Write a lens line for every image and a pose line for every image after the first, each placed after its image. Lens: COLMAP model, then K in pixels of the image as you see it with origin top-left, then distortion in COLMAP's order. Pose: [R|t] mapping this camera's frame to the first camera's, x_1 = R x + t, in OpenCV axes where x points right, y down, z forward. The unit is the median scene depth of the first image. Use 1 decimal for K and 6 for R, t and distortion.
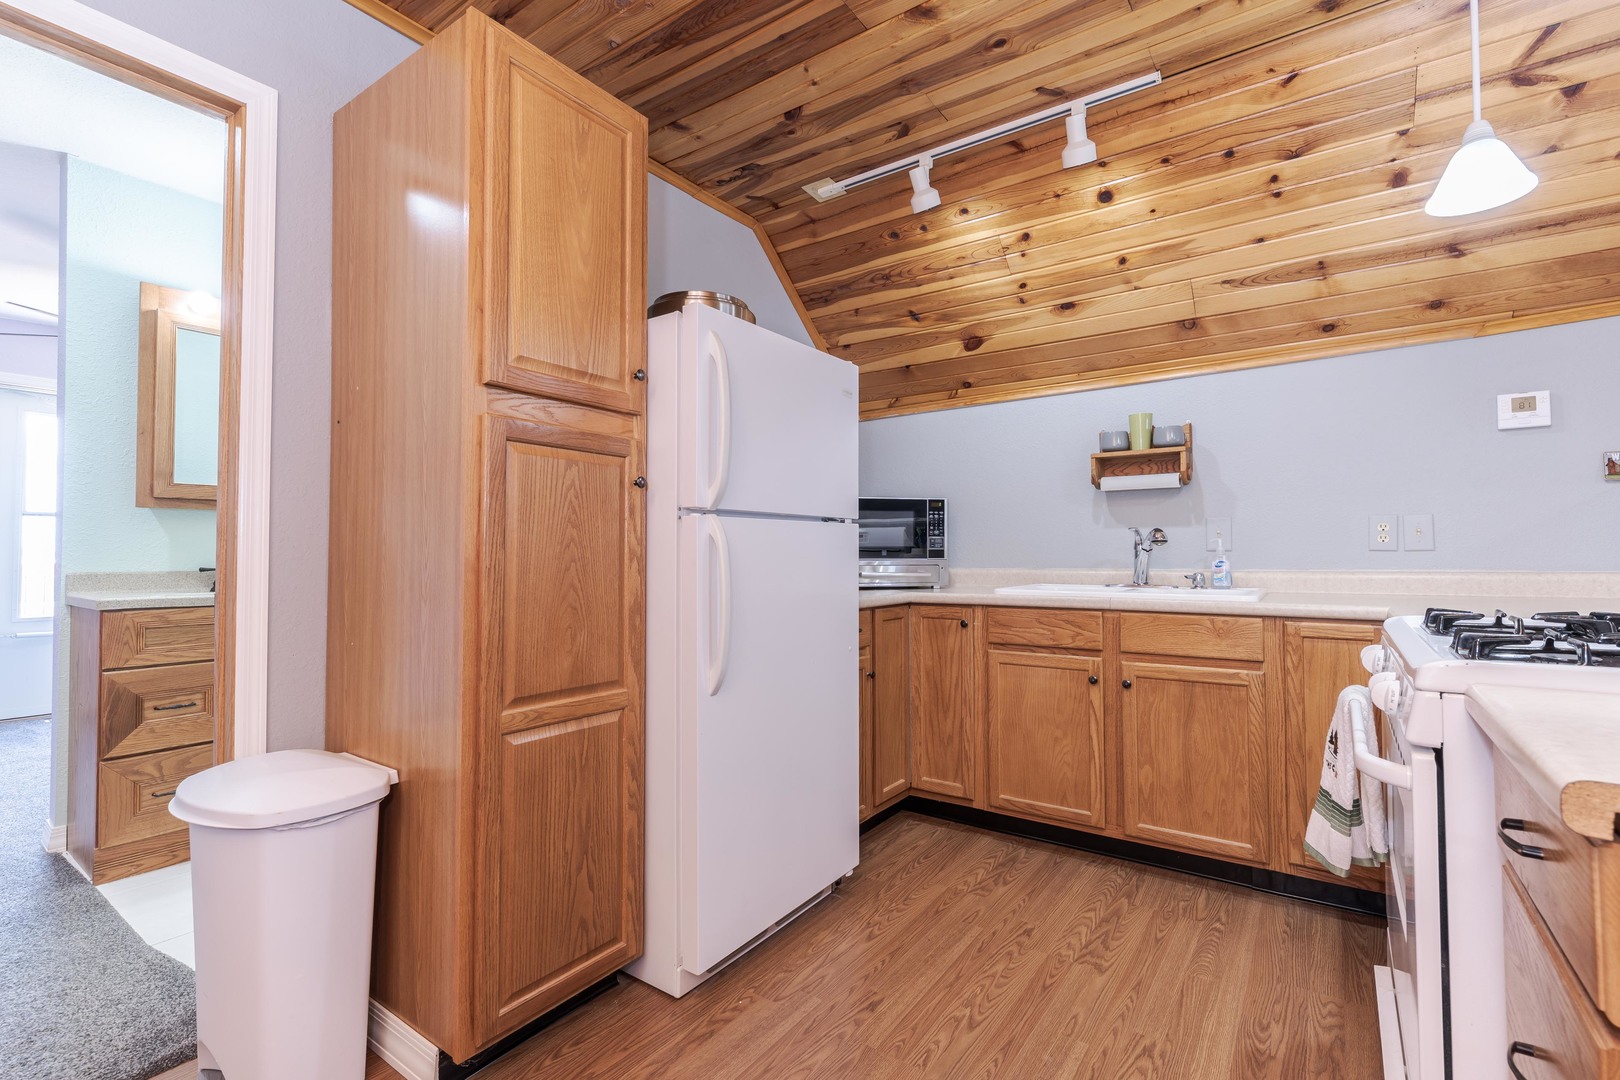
lens RADIAL K [[728.2, 0, 806.6], [0, 728.2, 536.9], [0, 0, 1]] dist [-0.005210, 0.002030]
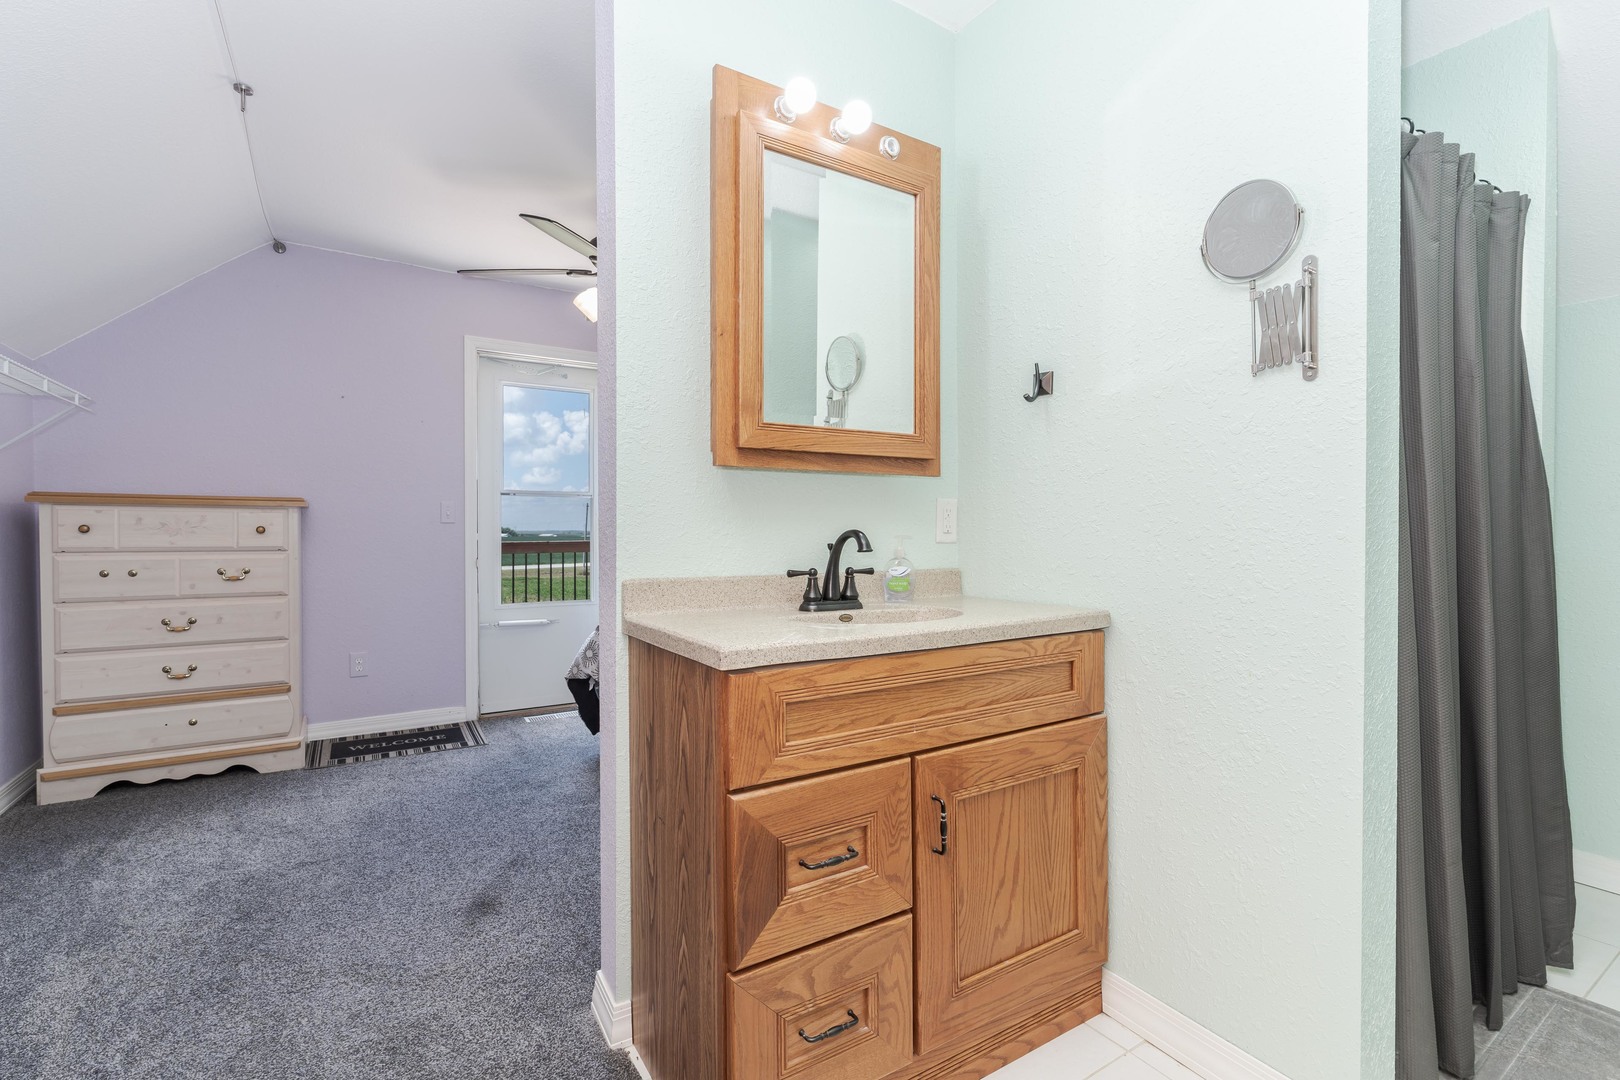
lens RADIAL K [[728.2, 0, 806.7], [0, 728.2, 538.8], [0, 0, 1]] dist [-0.005210, 0.002030]
pose [[0.924709, 0.006021, -0.380627, -0.705146], [0.007932, 0.999353, 0.035078, -0.003744], [0.380592, -0.035456, 0.924063, 0.547810]]
